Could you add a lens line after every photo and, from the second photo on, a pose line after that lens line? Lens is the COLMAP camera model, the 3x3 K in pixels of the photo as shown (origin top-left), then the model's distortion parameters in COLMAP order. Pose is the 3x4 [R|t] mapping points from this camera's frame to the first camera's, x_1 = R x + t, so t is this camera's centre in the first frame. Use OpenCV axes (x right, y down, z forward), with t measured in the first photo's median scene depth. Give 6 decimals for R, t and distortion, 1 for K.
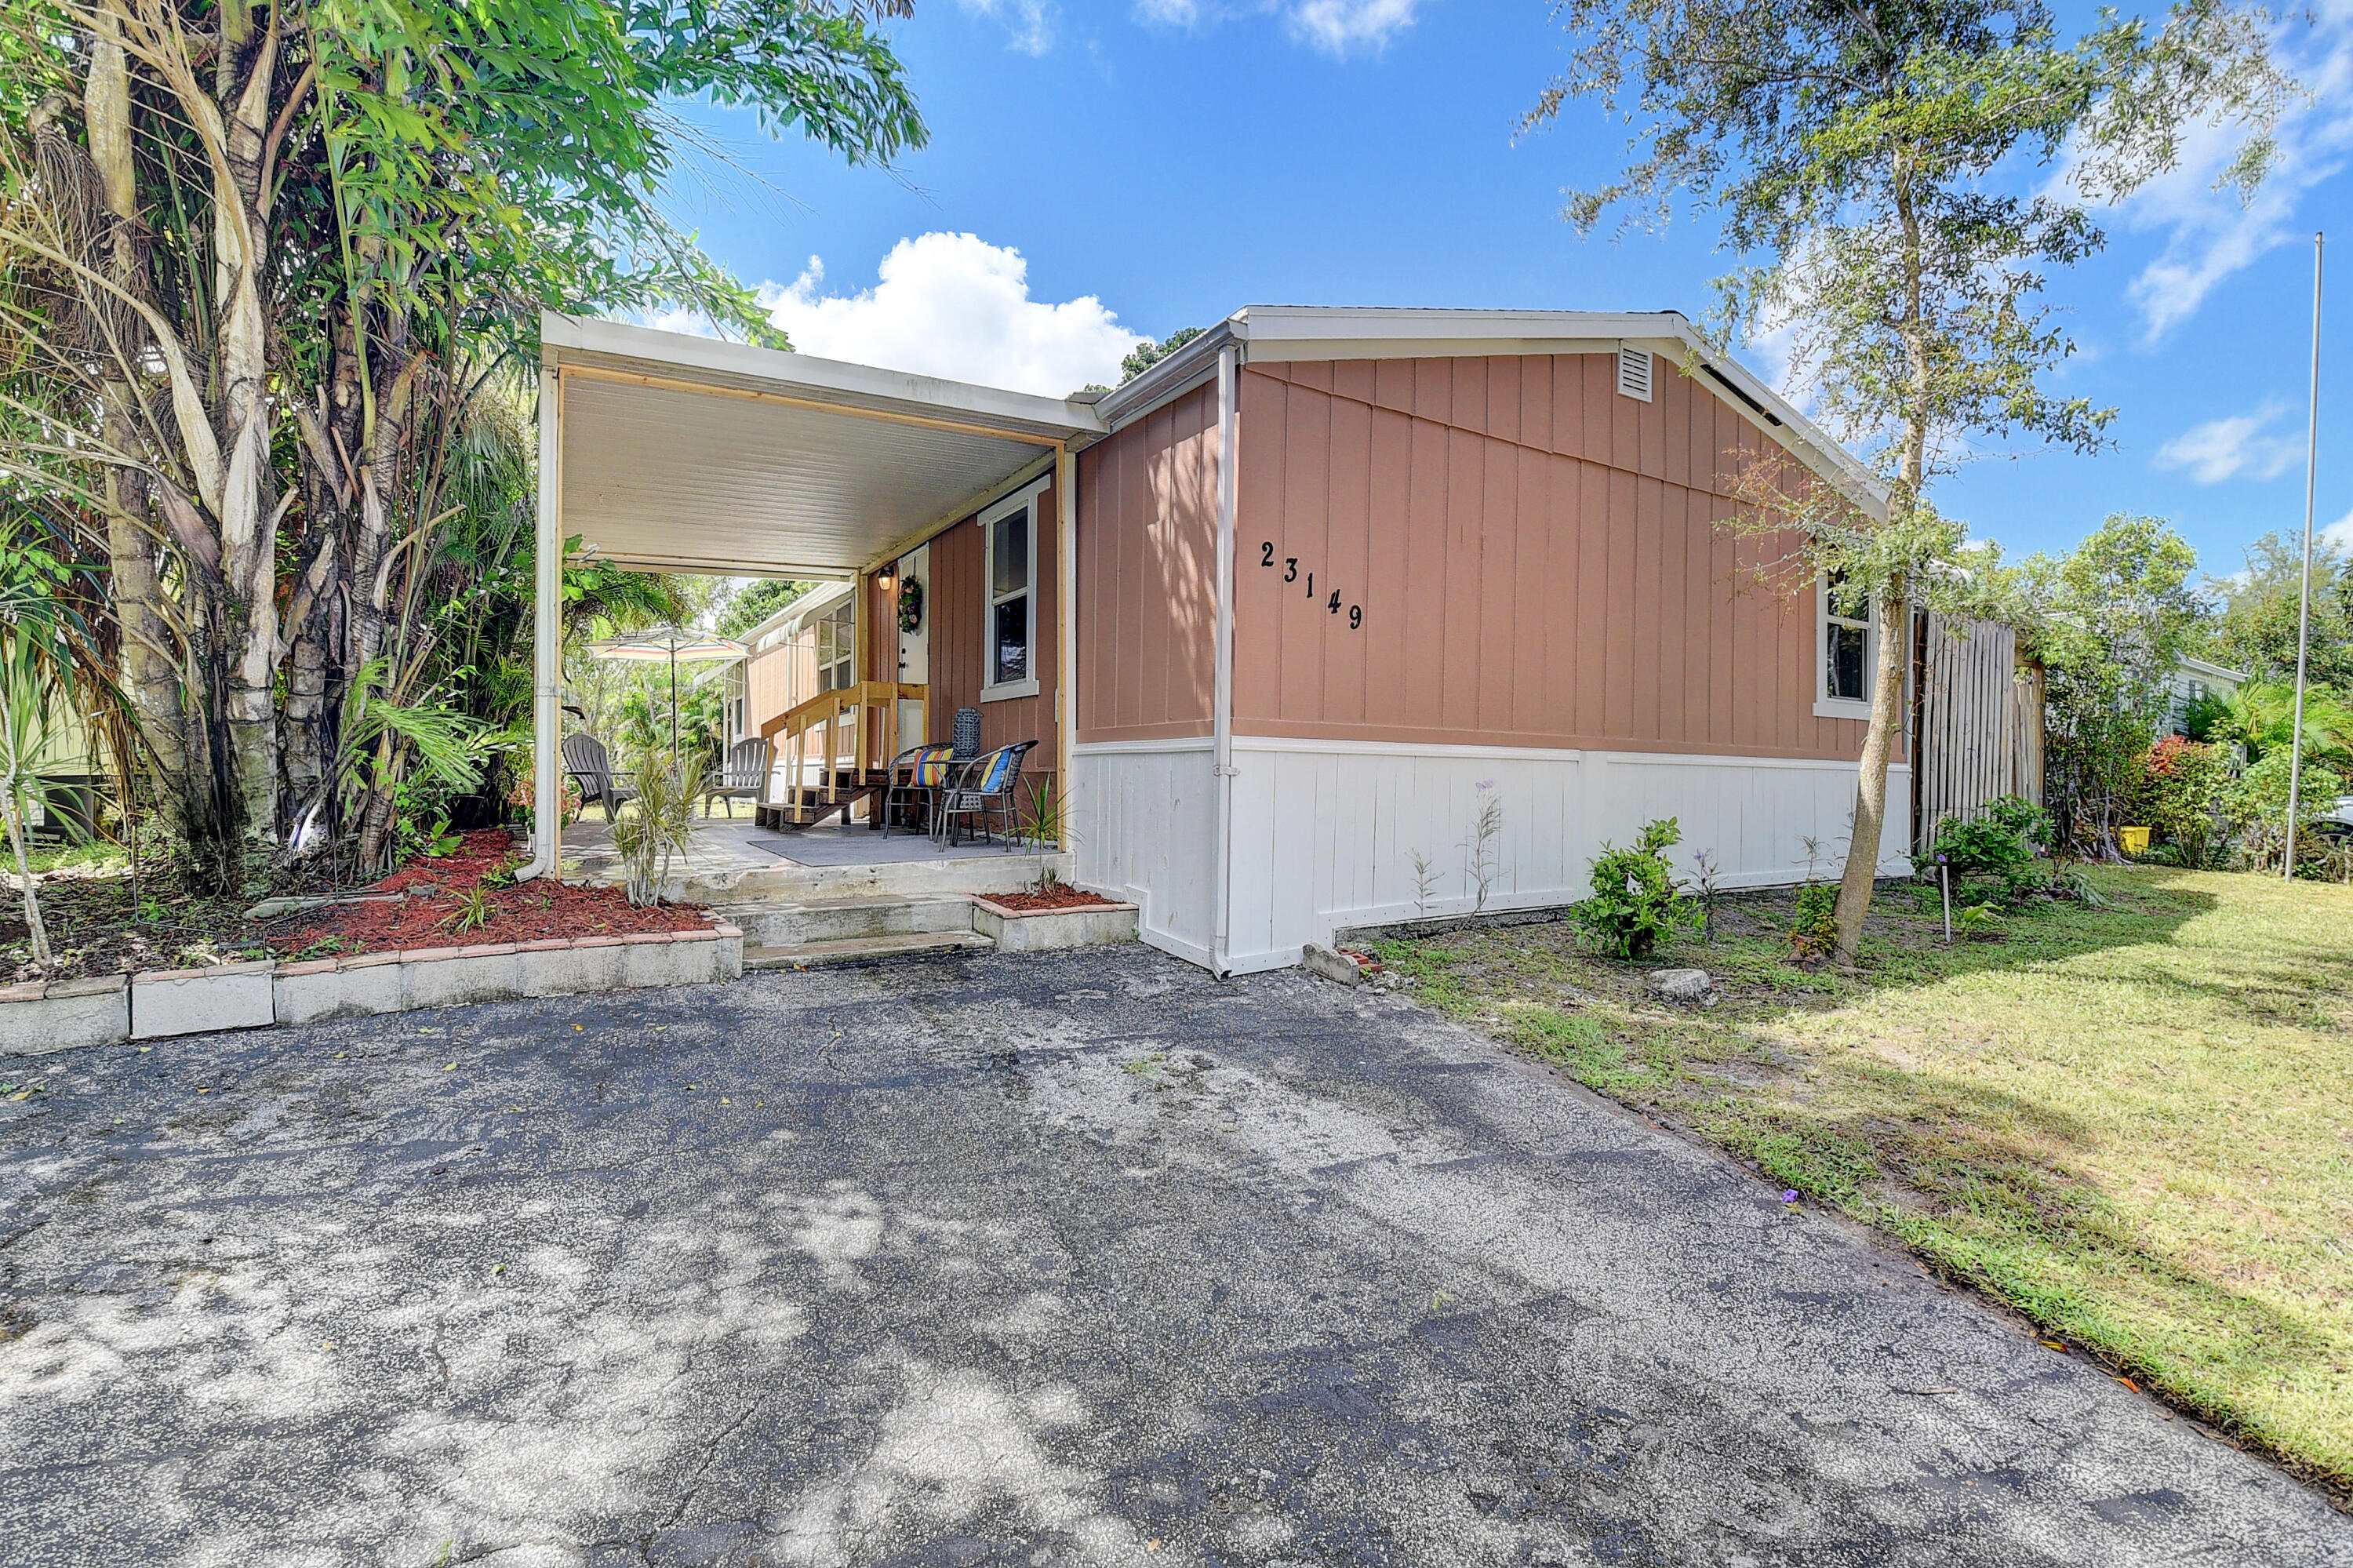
lens RADIAL K [[1030.5, 0, 1172.0], [0, 1030.5, 770.4], [0, 0, 1]] dist [0.012987, -0.016121]
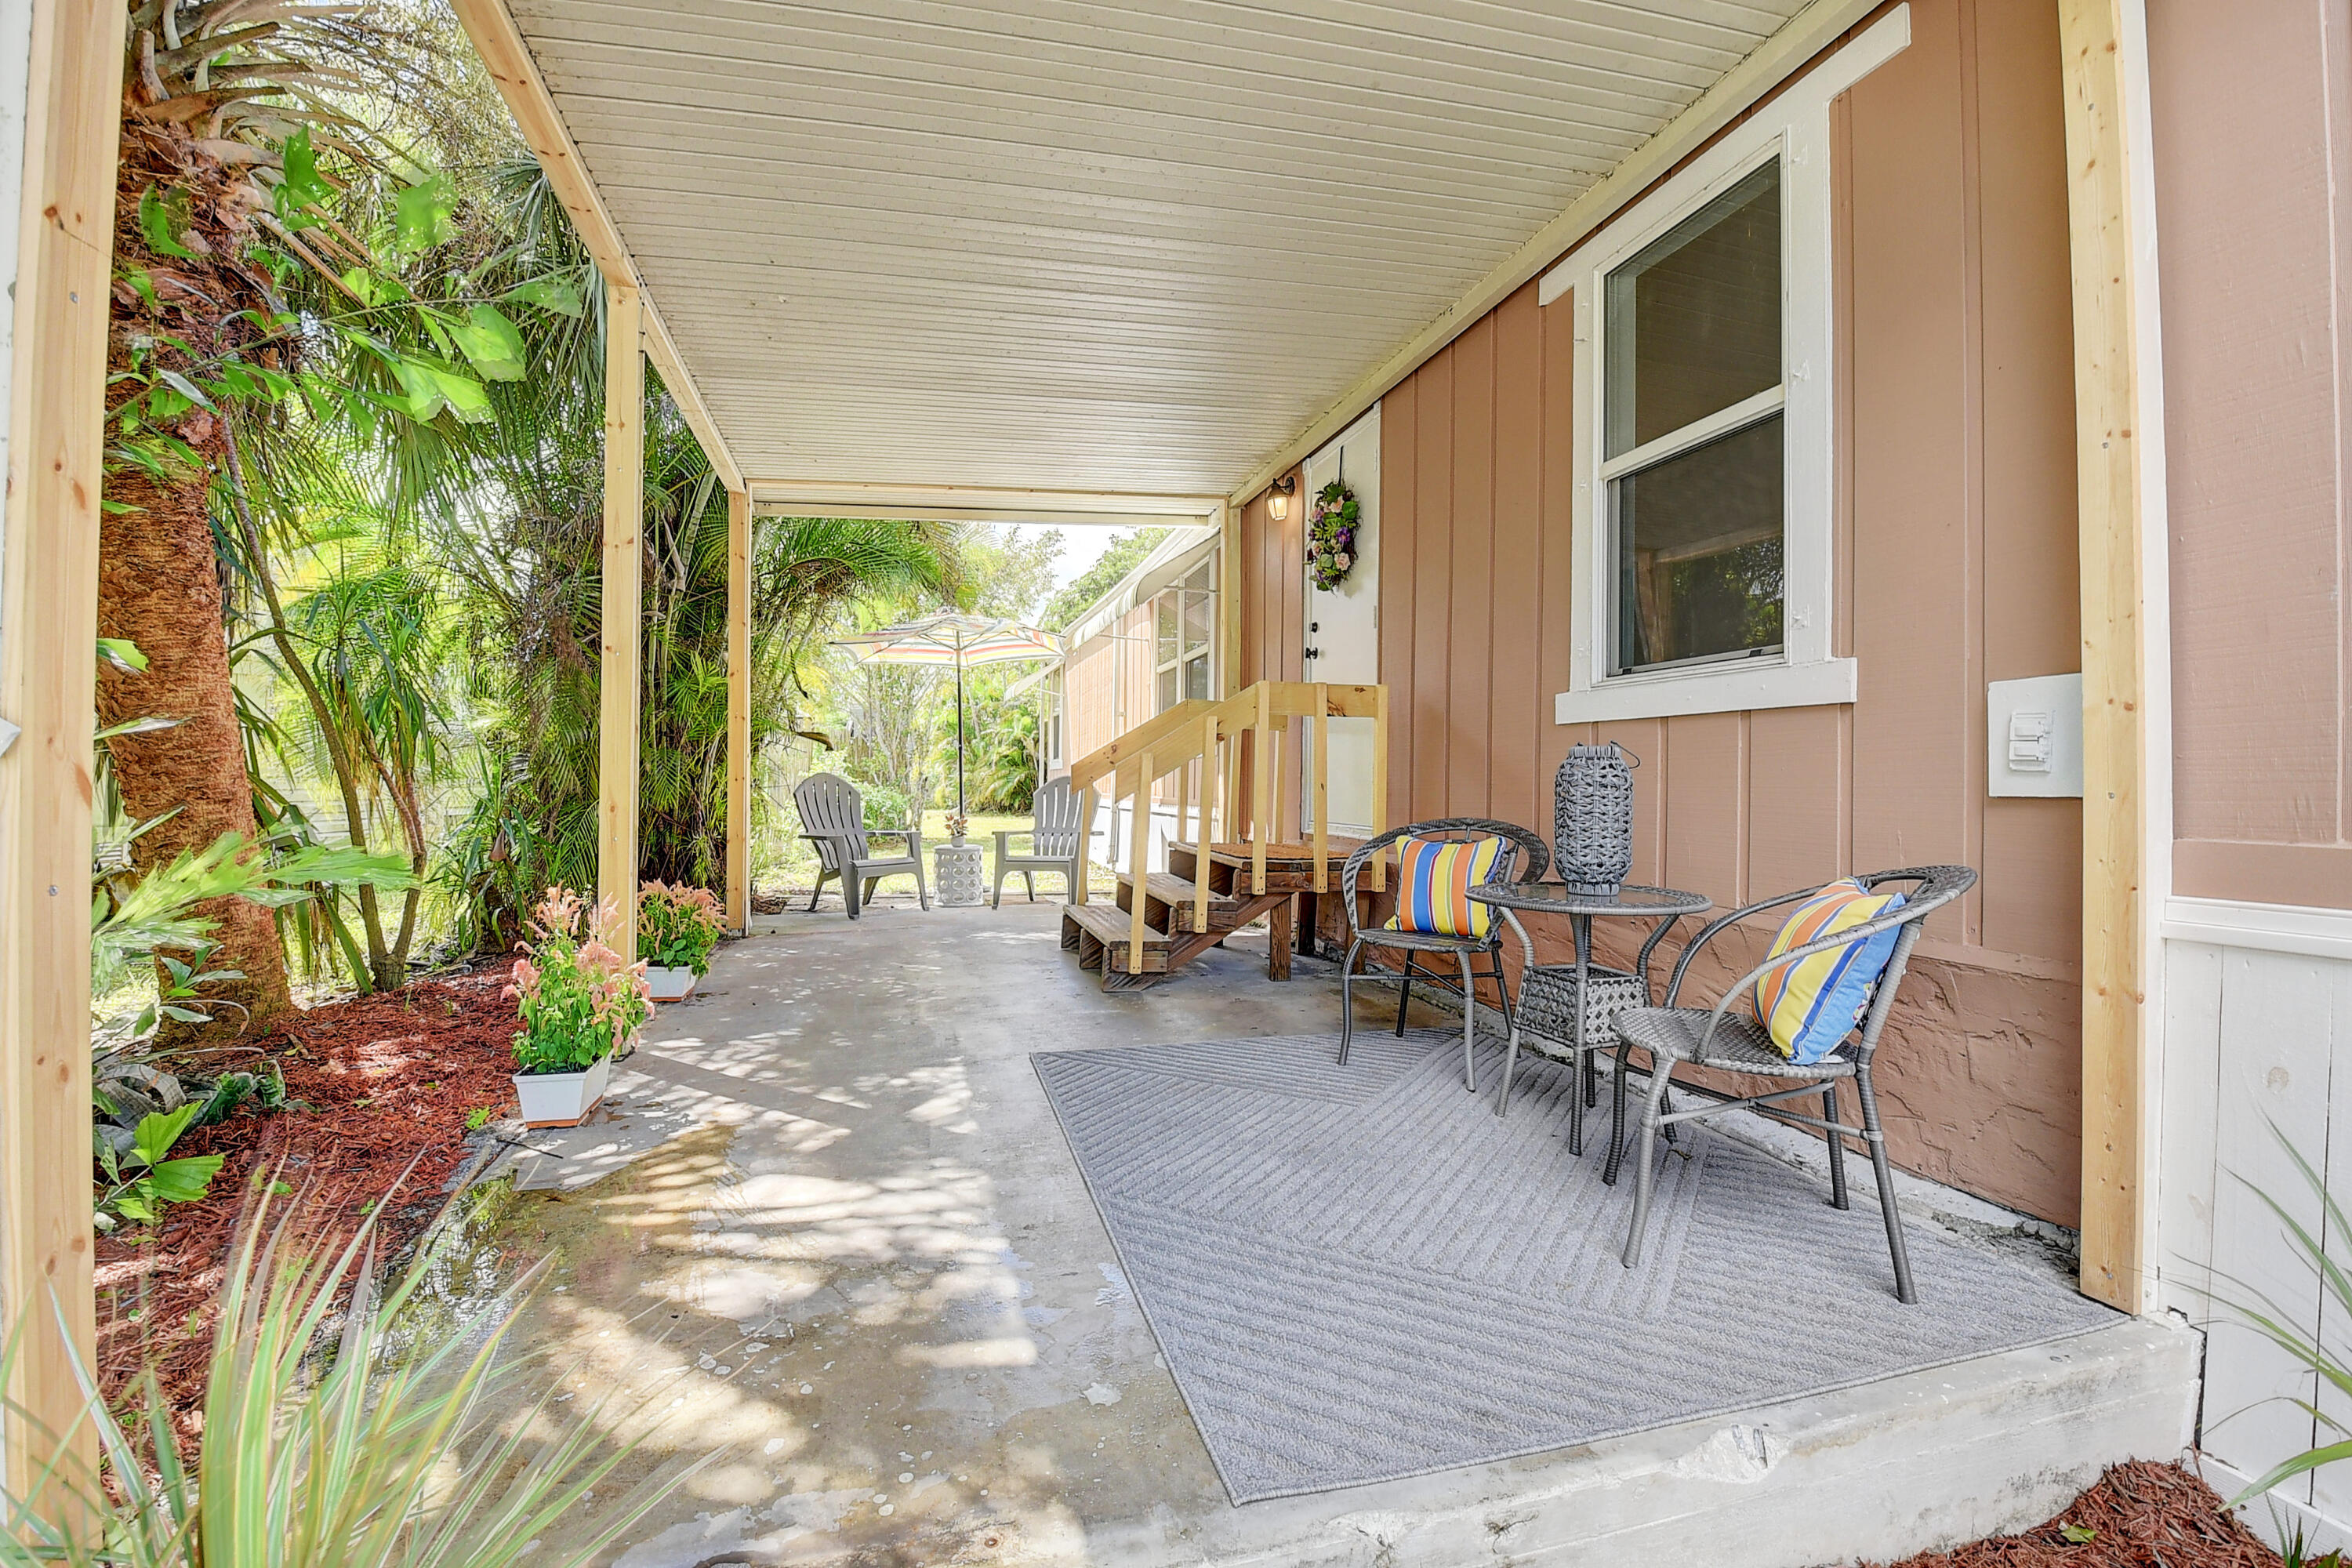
lens RADIAL K [[1030.0, 0, 1171.5], [0, 1030.0, 770.4], [0, 0, 1]] dist [0.012987, -0.016121]
pose [[0.955770, -0.001921, -0.294108, -0.174603], [-0.000394, 0.999969, -0.007814, -0.035992], [0.294114, 0.007584, 0.955740, 0.462739]]
